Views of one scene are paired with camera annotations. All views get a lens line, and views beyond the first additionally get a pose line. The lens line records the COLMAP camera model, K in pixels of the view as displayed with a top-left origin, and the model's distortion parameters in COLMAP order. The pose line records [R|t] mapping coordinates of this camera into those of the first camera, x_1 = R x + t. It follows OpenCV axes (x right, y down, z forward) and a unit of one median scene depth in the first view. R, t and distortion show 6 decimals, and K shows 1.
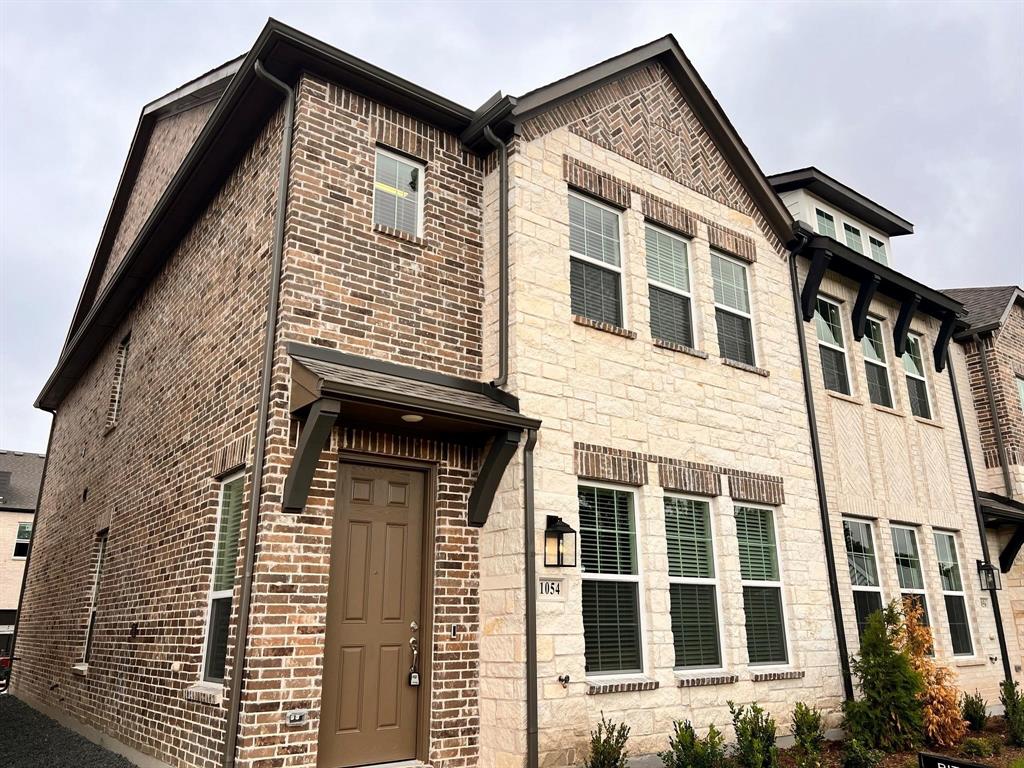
lens RADIAL K [[767.6, 0, 512.0], [0, 767.6, 384.0], [0, 0, 1]] dist [0.059239, -0.067469]
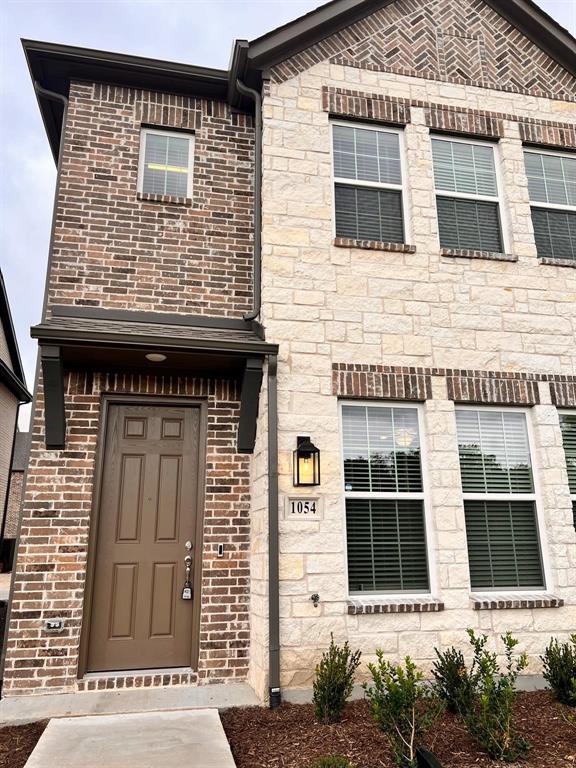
lens RADIAL K [[575.7, 0, 289.5], [0, 575.7, 387.2], [0, 0, 1]] dist [0.059239, -0.067469]
pose [[0.906072, -0.114930, -0.407216, 0.330125], [0.129022, 0.991616, 0.007212, 0.093892], [0.402973, -0.059074, 0.913303, 0.291404]]
